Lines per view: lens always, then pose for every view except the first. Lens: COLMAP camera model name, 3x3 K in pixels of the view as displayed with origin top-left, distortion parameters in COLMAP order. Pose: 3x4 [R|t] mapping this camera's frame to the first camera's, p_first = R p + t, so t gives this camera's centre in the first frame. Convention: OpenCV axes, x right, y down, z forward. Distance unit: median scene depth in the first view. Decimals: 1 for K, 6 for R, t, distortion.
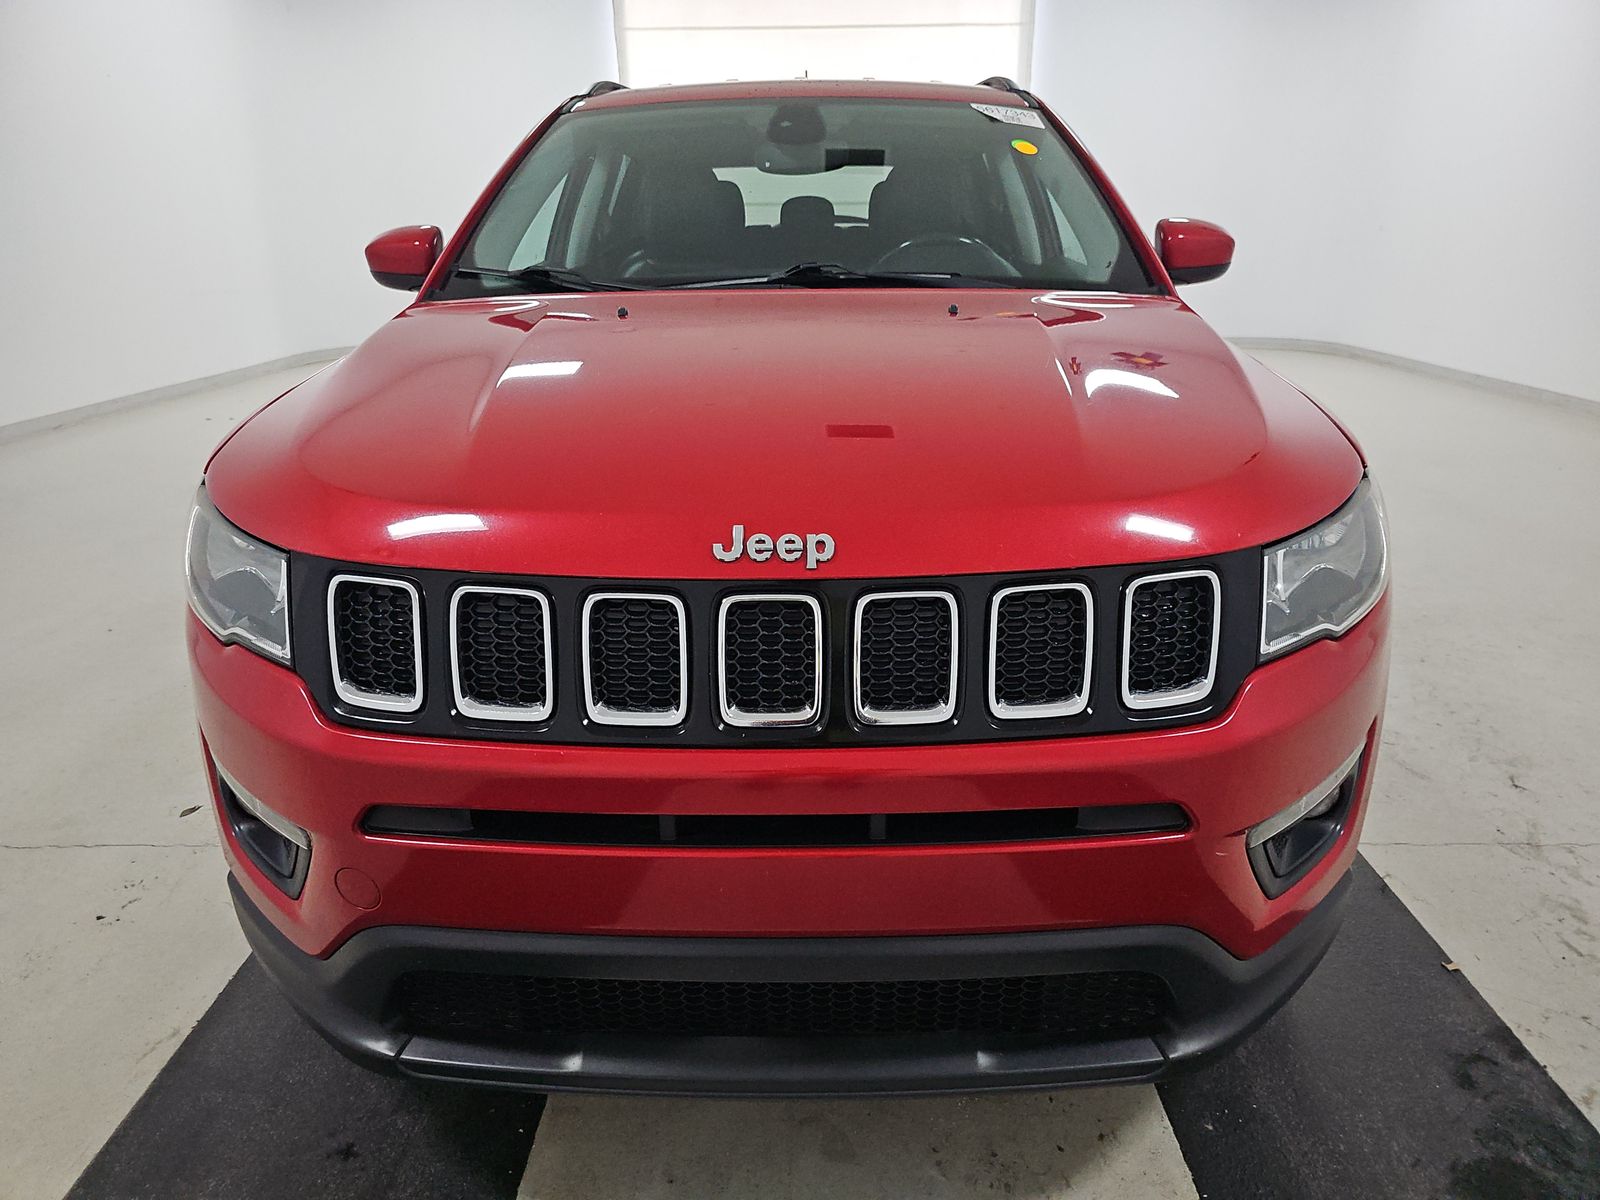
lens RADIAL K [[1041.3, 0, 803.2], [0, 1041.3, 596.7], [0, 0, 1]] dist [0.036032, -0.004142]
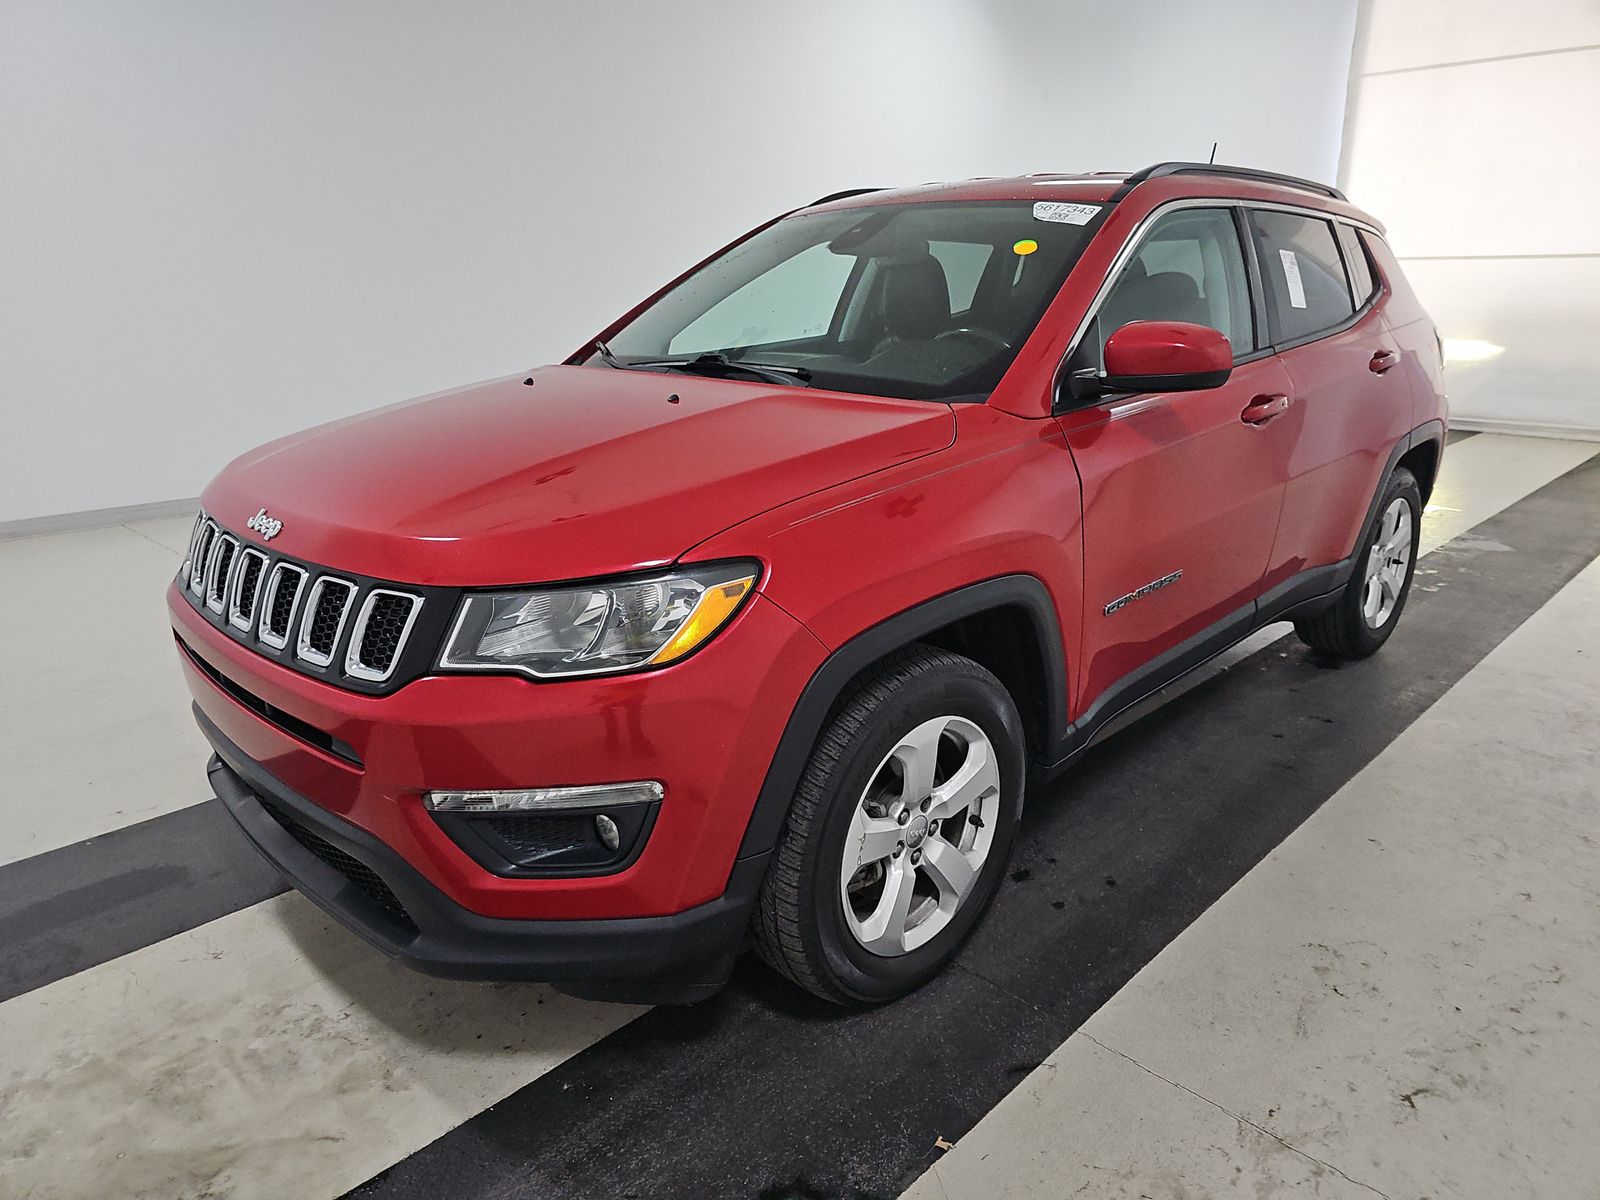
lens RADIAL K [[1041.3, 0, 799.0], [0, 1041.3, 597.0], [0, 0, 1]] dist [0.036032, -0.004142]
pose [[0.722477, 0.201207, -0.661470, 0.878337], [-0.229388, 0.972285, 0.045207, -0.105671], [0.652233, 0.119072, 0.748608, 0.154356]]
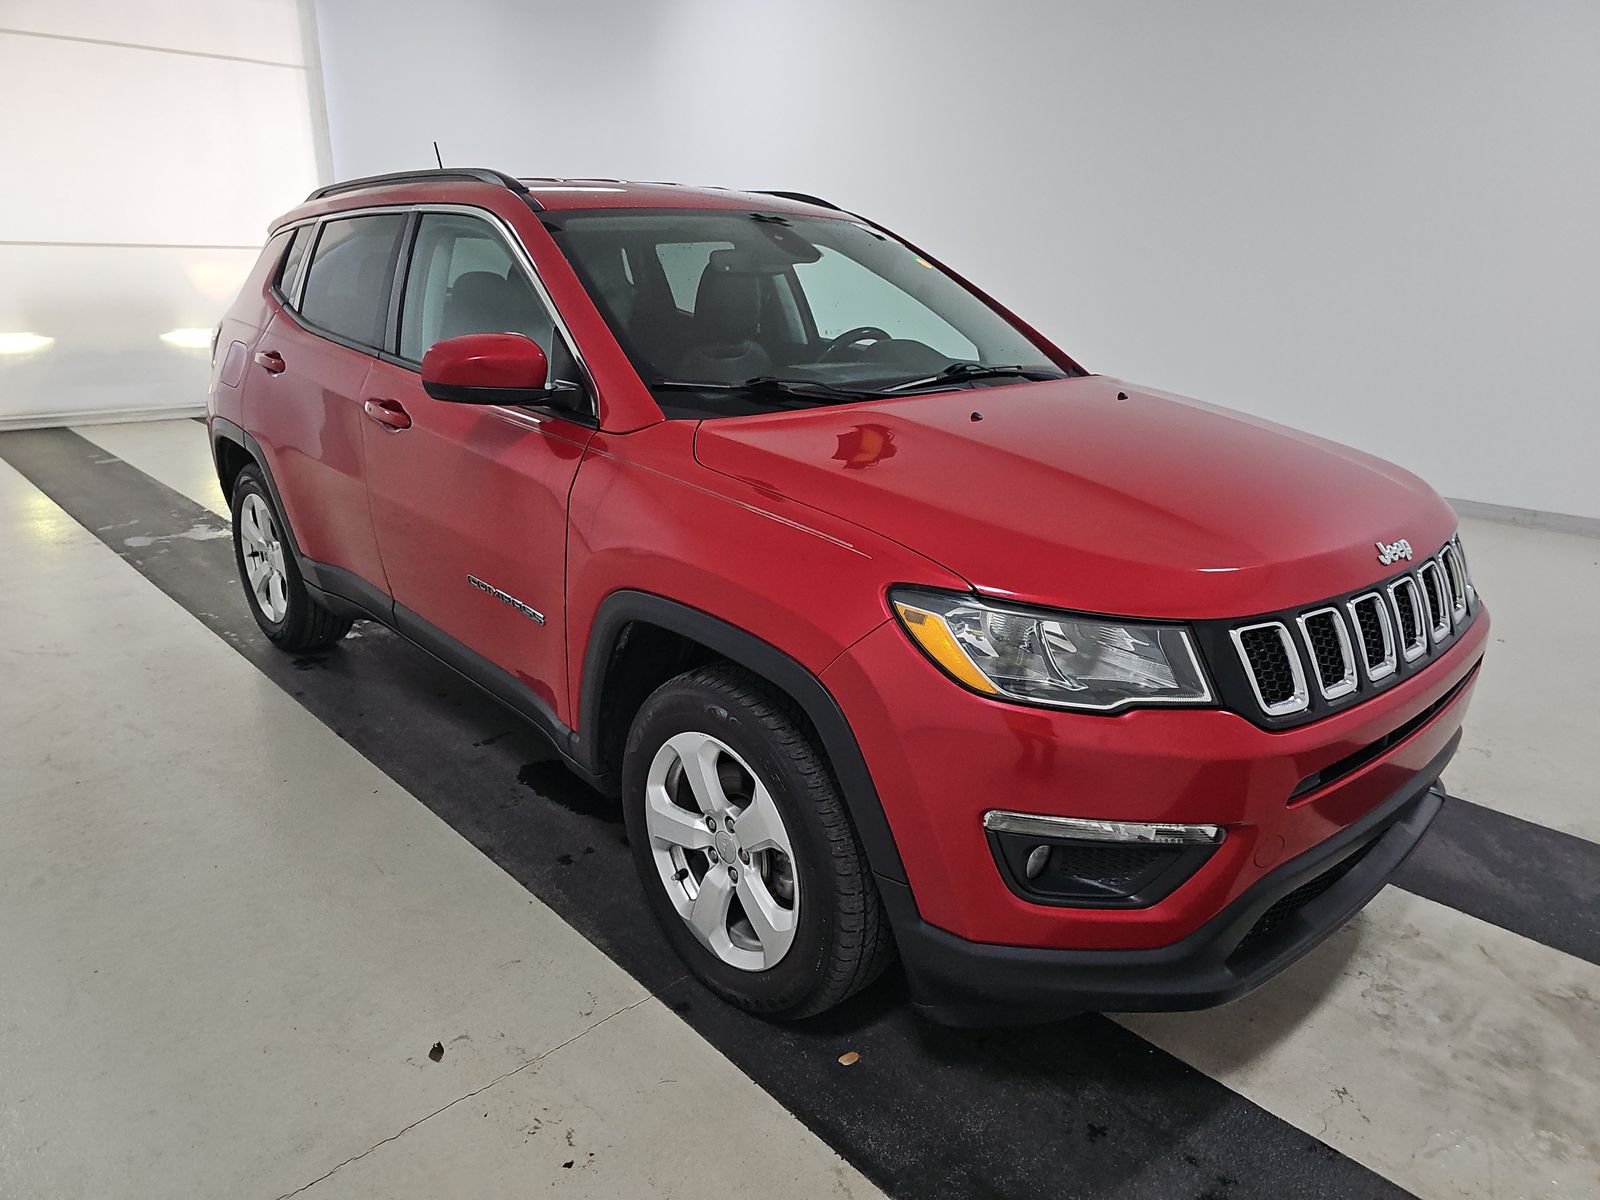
lens RADIAL K [[1041.3, 0, 805.9], [0, 1041.3, 606.1], [0, 0, 1]] dist [0.036032, -0.004142]
pose [[0.723740, -0.196322, 0.661557, -0.937967], [0.213279, 0.975378, 0.056125, -0.131352], [-0.656287, 0.100477, 0.747792, 0.187045]]
